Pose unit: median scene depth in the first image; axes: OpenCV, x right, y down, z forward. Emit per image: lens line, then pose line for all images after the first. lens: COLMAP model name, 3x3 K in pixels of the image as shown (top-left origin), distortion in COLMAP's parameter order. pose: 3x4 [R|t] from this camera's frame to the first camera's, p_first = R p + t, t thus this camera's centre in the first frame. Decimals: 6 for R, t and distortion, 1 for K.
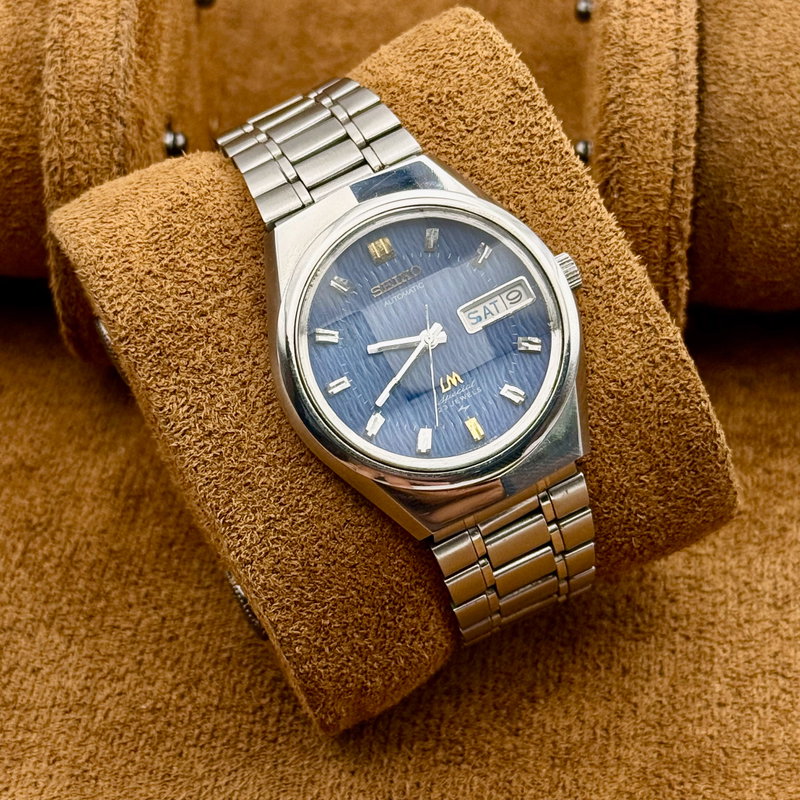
lens RADIAL K [[2317.1, 0, 400.6], [0, 2317.1, 412.2], [0, 0, 1]] dist [0.279857, 0.608937]
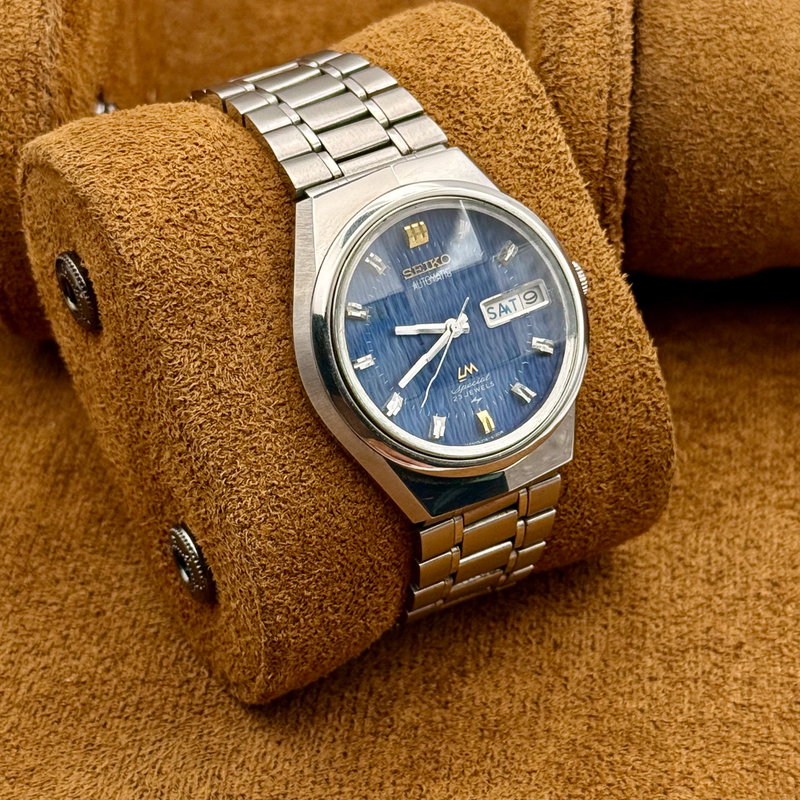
lens RADIAL K [[2317.1, 0, 400.6], [0, 2317.1, 412.2], [0, 0, 1]] dist [0.279857, 0.608937]
pose [[0.946648, 0.123302, 0.297748, -0.297974], [-0.126738, 0.991905, -0.007816, 0.015300], [-0.296301, -0.030337, 0.954613, 0.033443]]
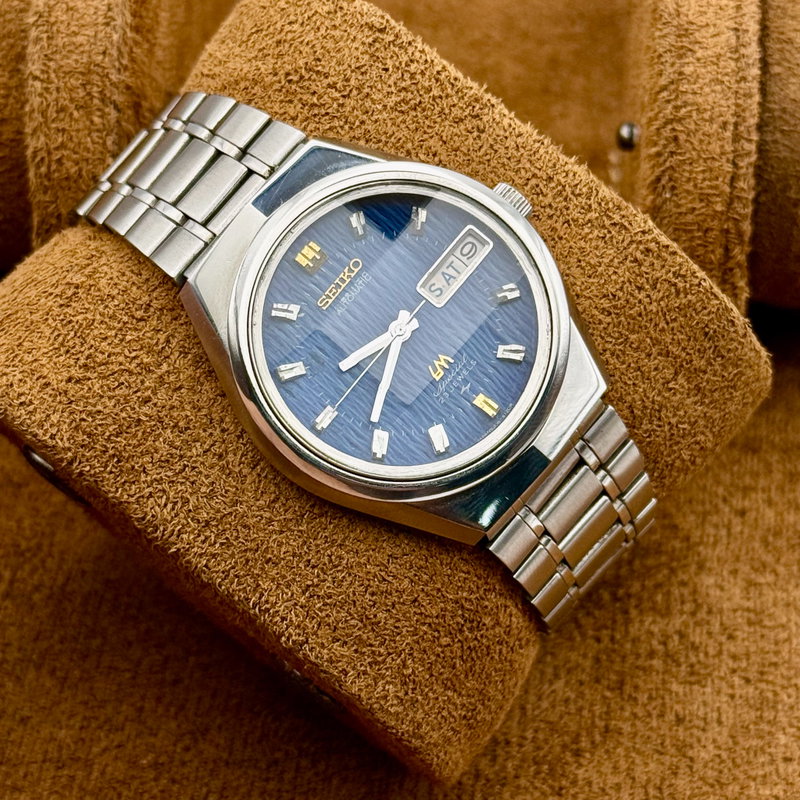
lens RADIAL K [[2317.1, 0, 400.6], [0, 2317.1, 412.2], [0, 0, 1]] dist [0.279857, 0.608937]
pose [[0.923864, -0.376265, 0.070002, -0.059157], [0.375449, 0.926507, 0.024975, -0.023837], [-0.074255, 0.003208, 0.997234, 0.115266]]
